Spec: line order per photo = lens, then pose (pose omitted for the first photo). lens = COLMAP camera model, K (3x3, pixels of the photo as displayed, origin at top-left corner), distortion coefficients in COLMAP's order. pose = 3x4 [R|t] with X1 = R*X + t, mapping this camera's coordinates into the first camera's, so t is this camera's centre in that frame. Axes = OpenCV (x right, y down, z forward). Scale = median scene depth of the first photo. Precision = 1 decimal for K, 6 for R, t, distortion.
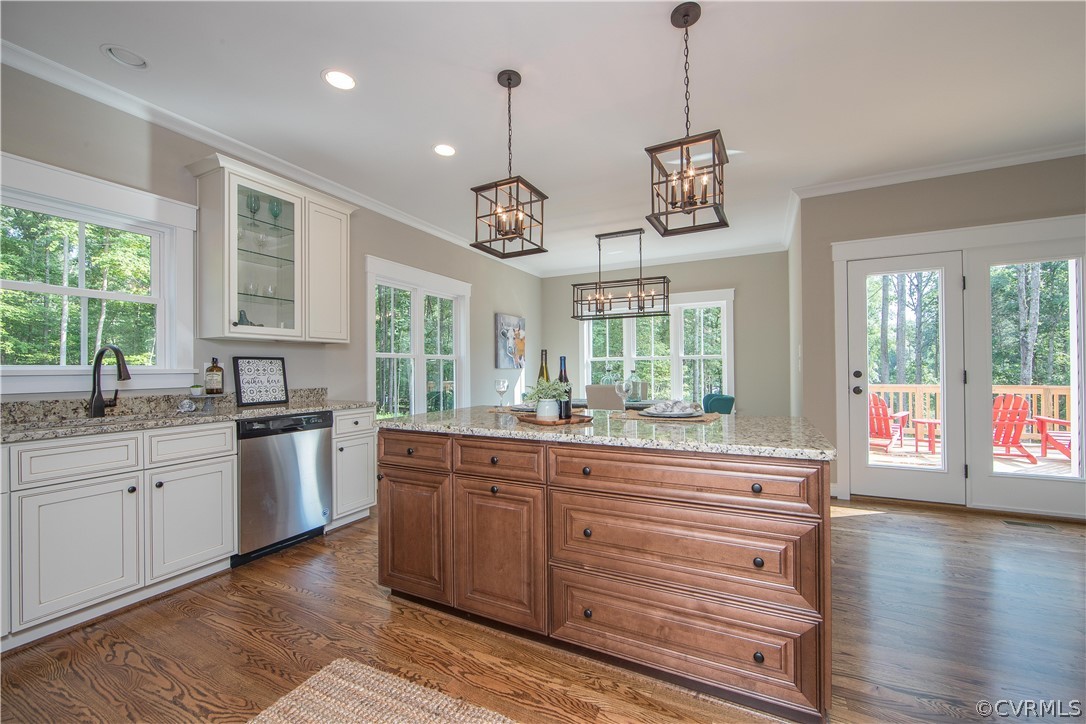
lens RADIAL K [[433.0, 0, 543.4], [0, 433.0, 366.9], [0, 0, 1]] dist [-0.013989, 0.002028]
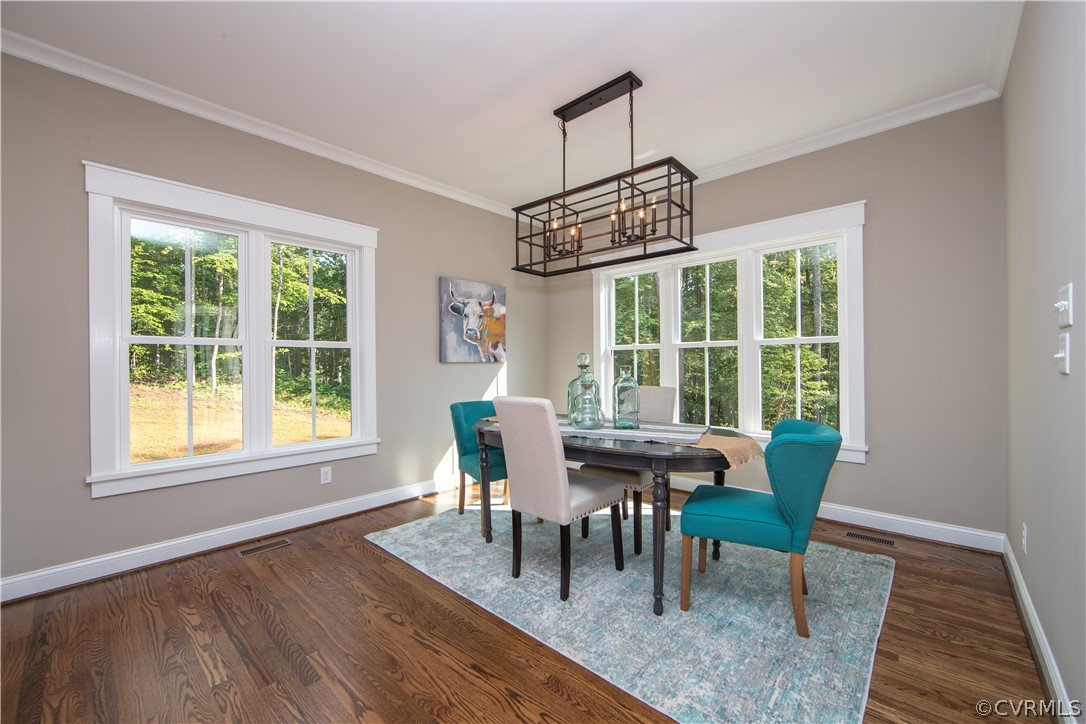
lens RADIAL K [[433.0, 0, 546.9], [0, 433.0, 363.2], [0, 0, 1]] dist [-0.013989, 0.002028]
pose [[0.962725, -0.000454, -0.270481, 0.197249], [0.001823, 0.999987, 0.004809, 0.002364], [0.270475, -0.005123, 0.962713, 0.374770]]
